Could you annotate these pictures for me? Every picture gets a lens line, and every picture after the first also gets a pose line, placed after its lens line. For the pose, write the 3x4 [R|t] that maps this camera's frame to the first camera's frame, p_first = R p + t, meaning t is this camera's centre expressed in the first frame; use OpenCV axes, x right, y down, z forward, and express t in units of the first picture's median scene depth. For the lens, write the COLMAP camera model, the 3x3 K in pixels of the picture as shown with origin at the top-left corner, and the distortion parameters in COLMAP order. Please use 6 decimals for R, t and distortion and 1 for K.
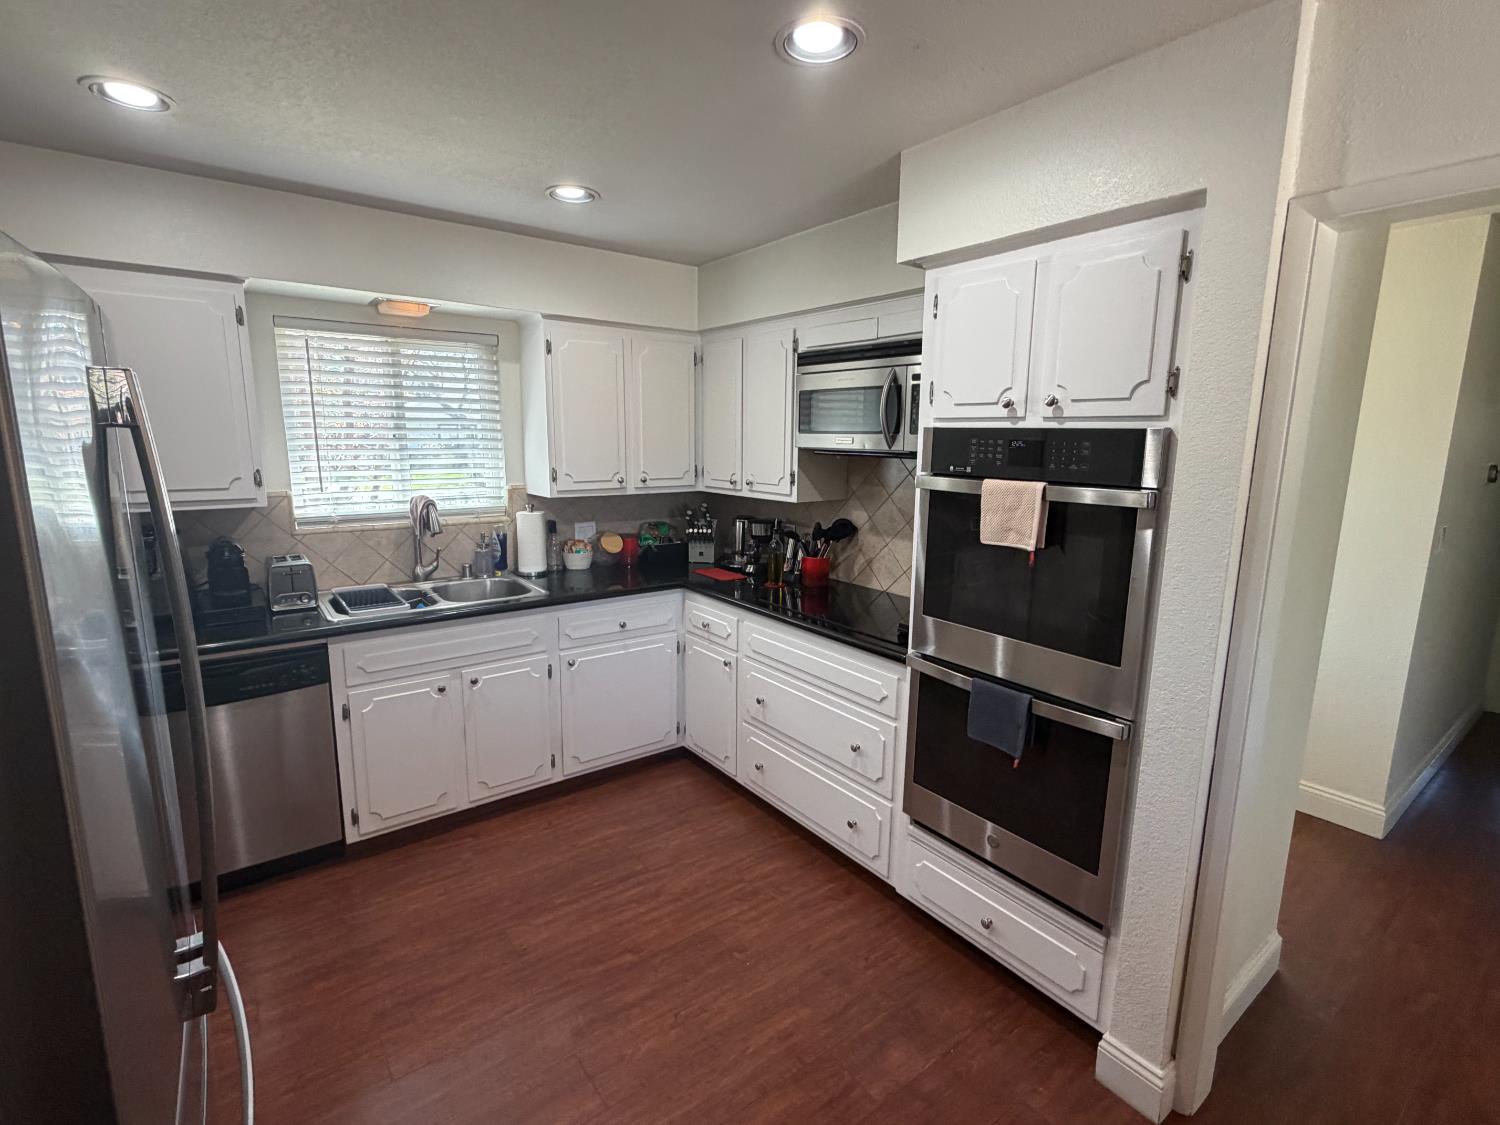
lens RADIAL K [[701.9, 0, 750.1], [0, 701.9, 559.9], [0, 0, 1]] dist [0.002954, 0.000054]
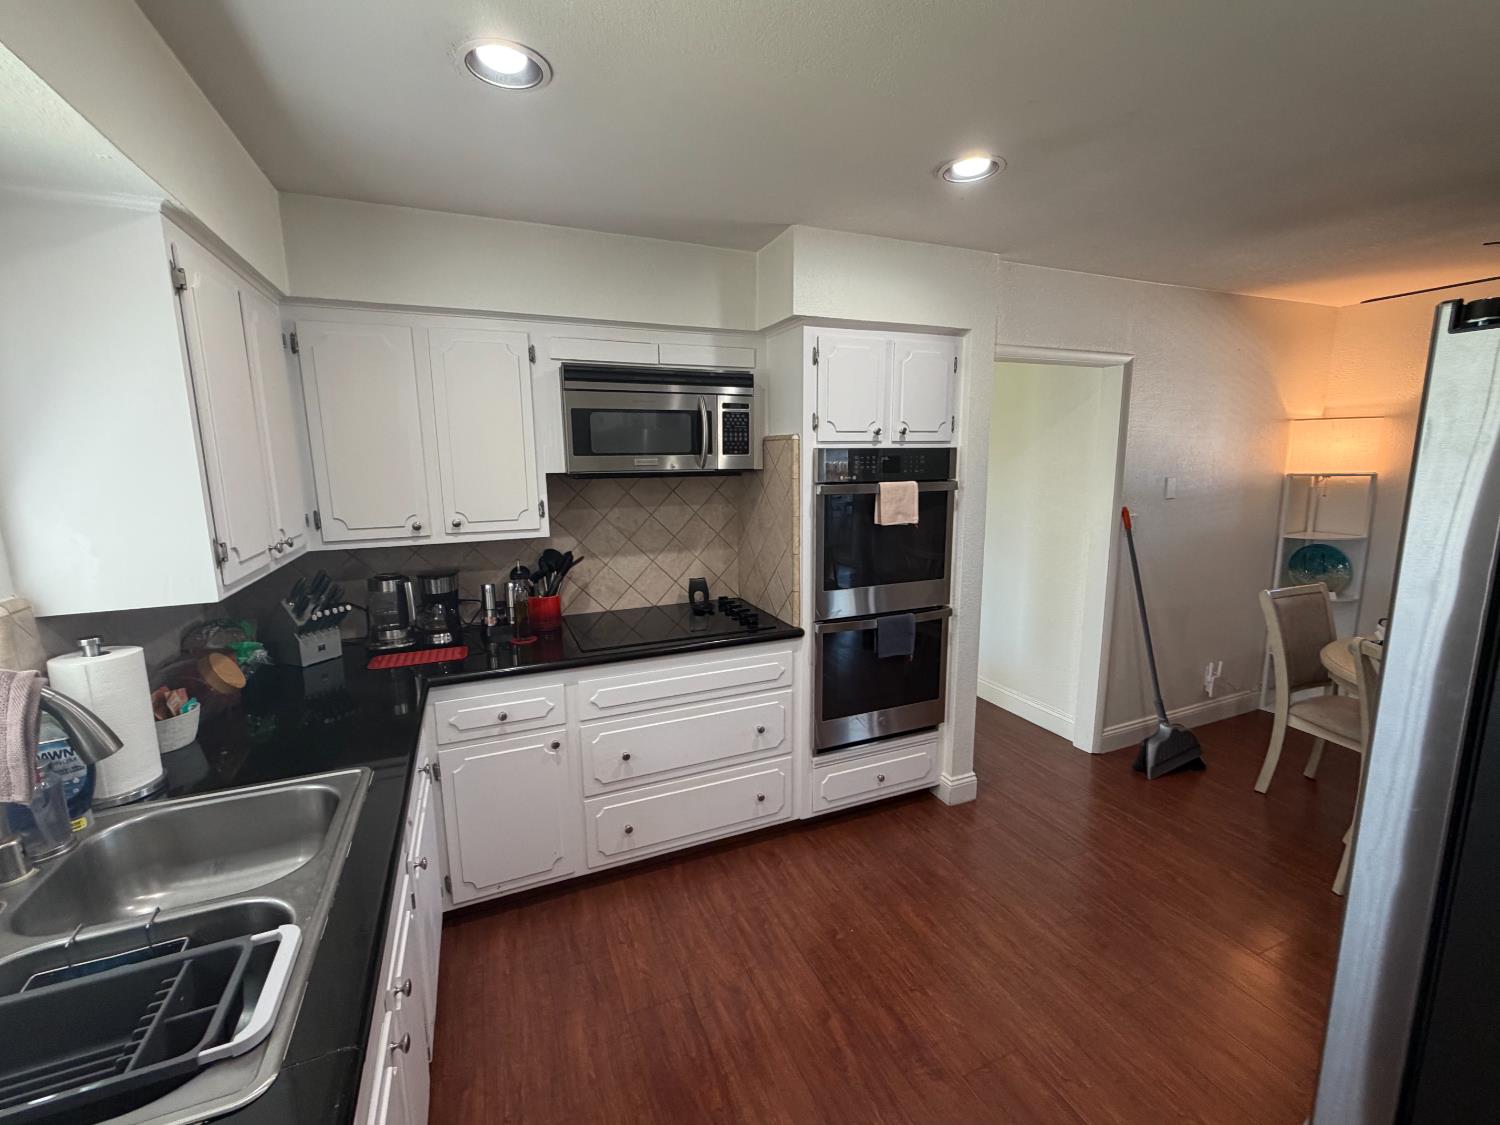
lens RADIAL K [[631.3, 0, 747.8], [0, 631.3, 560.0], [0, 0, 1]] dist [-0.000582, 0.000004]
pose [[0.238330, -0.172983, 0.955655, -0.919804], [0.185552, 0.973993, 0.130028, -0.160307], [-0.953294, 0.146334, 0.264229, 0.832572]]
